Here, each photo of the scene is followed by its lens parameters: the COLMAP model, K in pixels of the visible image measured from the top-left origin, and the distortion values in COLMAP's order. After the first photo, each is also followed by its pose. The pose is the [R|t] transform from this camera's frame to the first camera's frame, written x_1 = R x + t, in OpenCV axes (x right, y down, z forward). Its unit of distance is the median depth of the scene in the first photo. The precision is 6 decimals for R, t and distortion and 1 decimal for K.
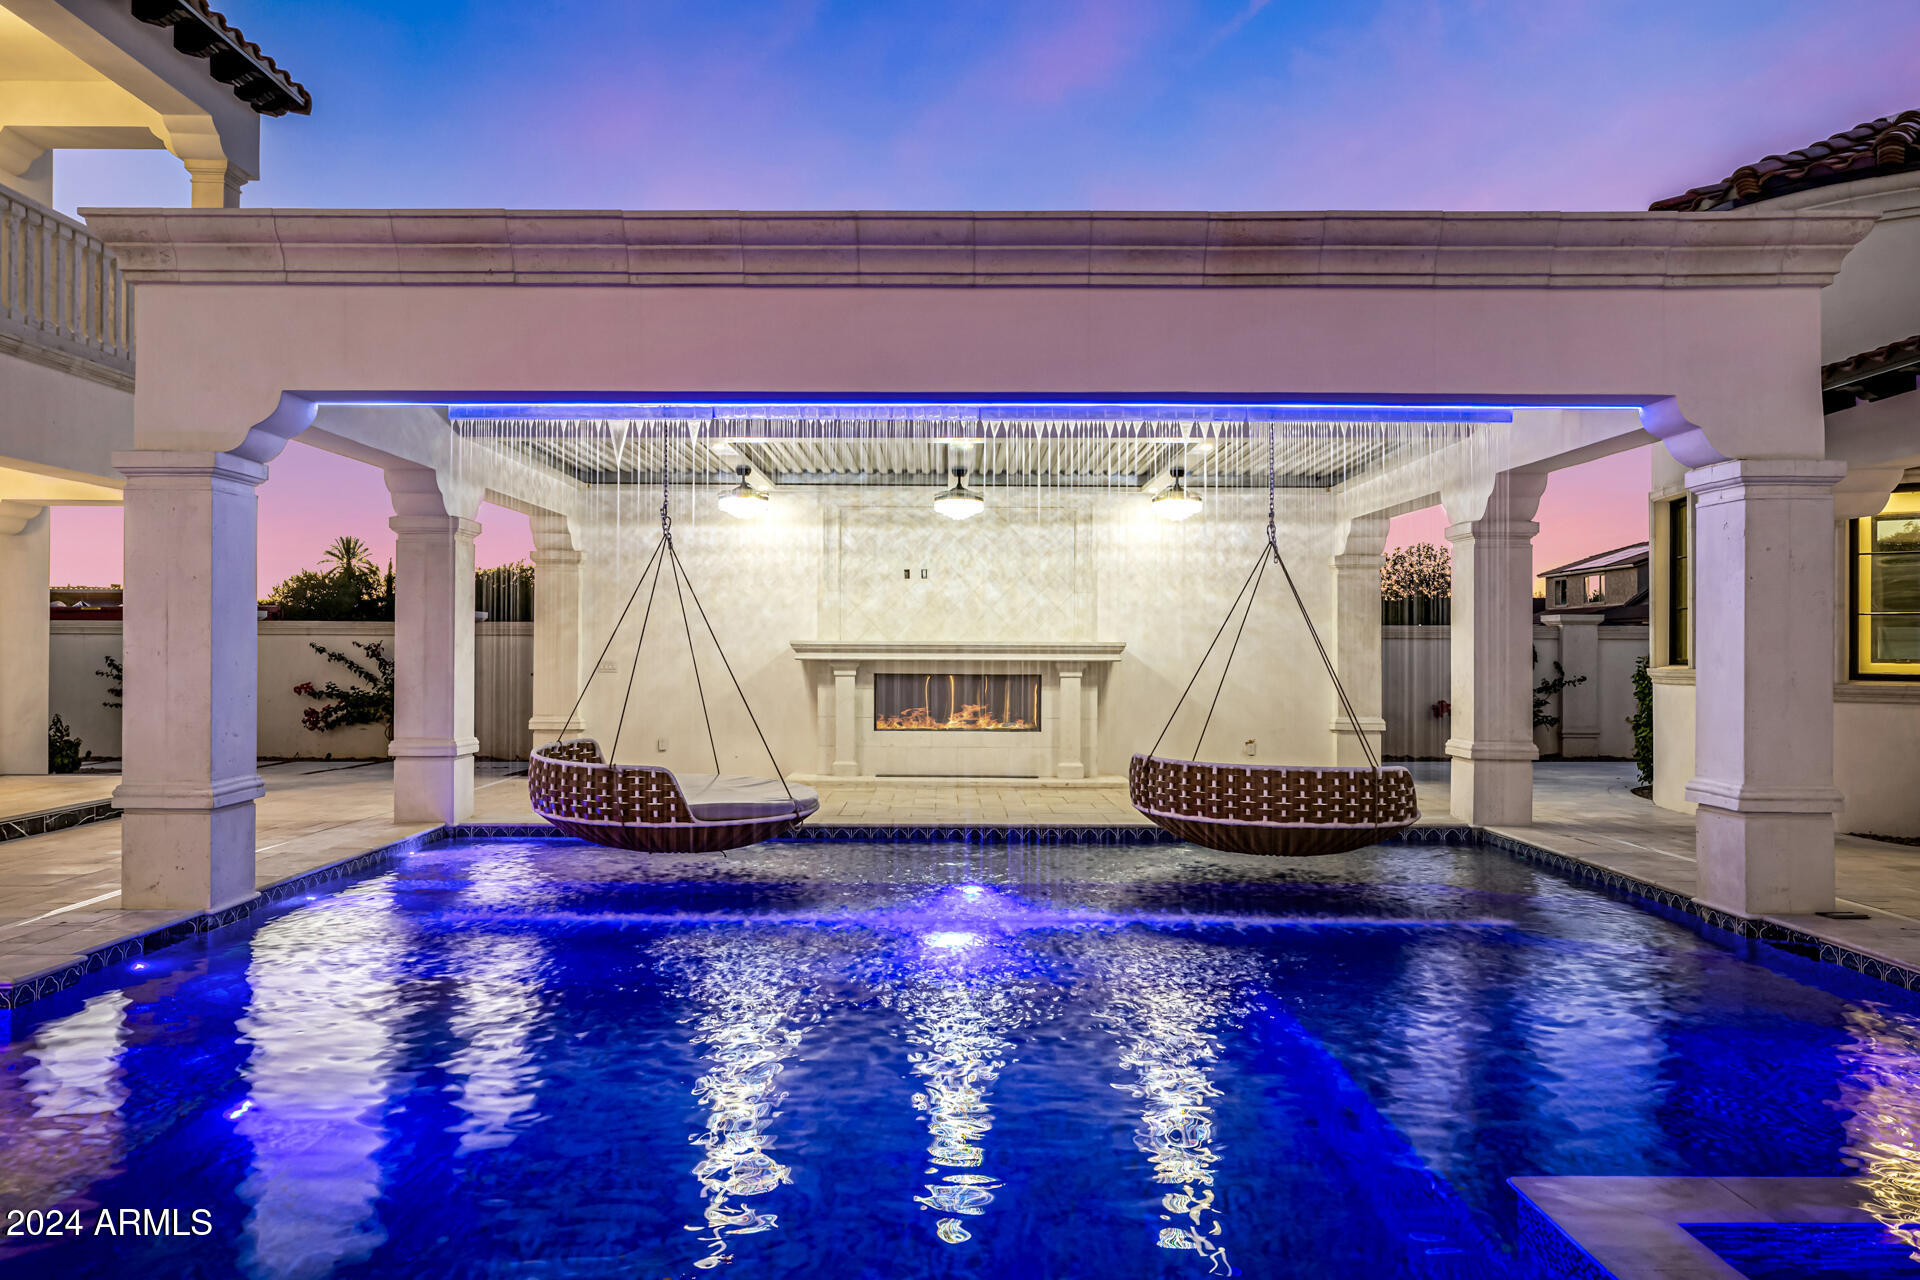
lens RADIAL K [[1371.8, 0, 960.0], [0, 1371.8, 640.0], [0, 0, 1]] dist [-0.000500, 0.003668]
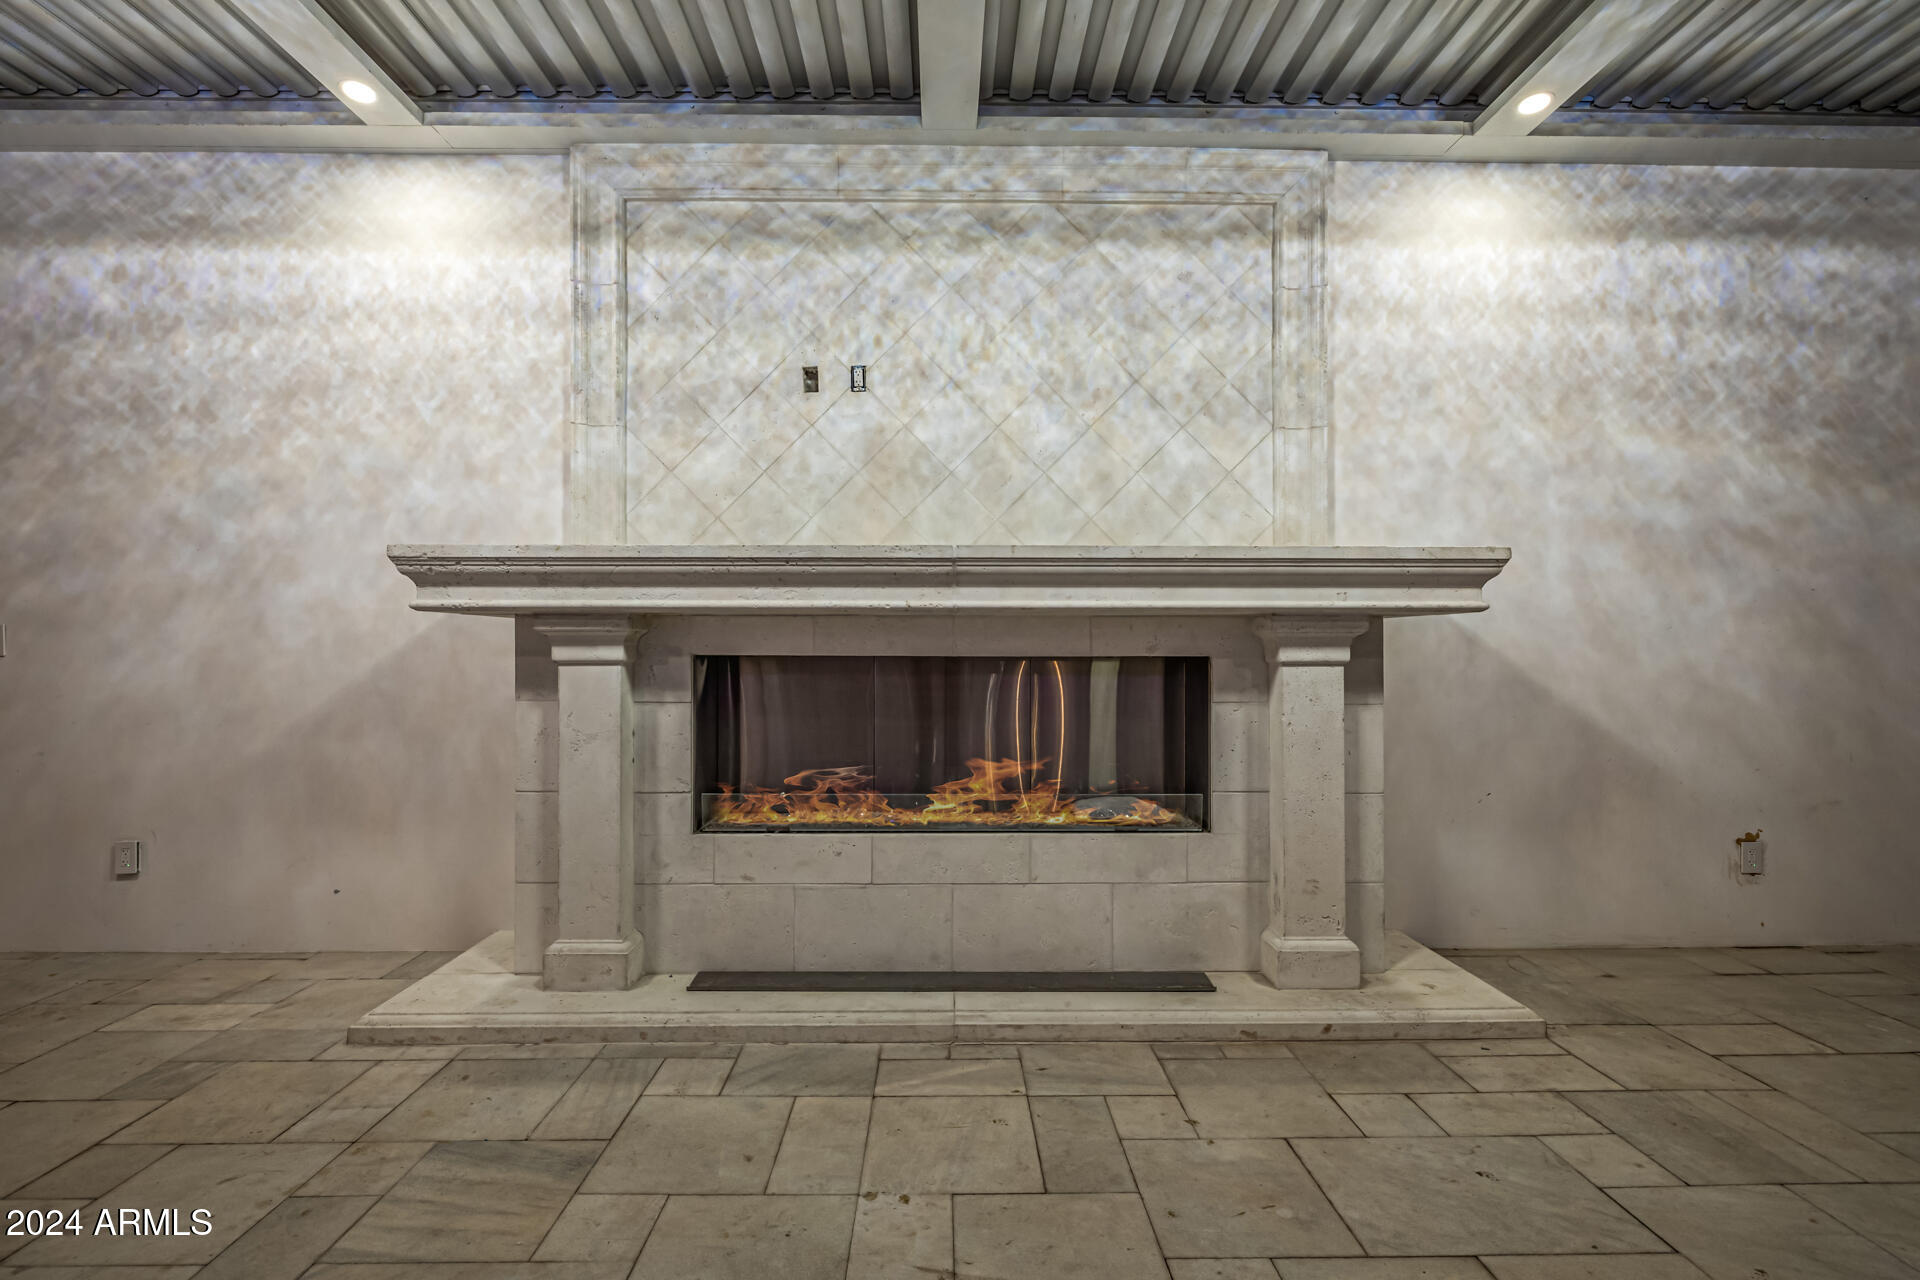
lens RADIAL K [[851.0, 0, 958.9], [0, 851.0, 635.5], [0, 0, 1]] dist [-0.000557, 0.000443]
pose [[0.999987, -0.004923, -0.001602, 0.000303], [0.004916, 0.999976, -0.004790, 0.020343], [0.001626, 0.004782, 0.999987, 0.776677]]
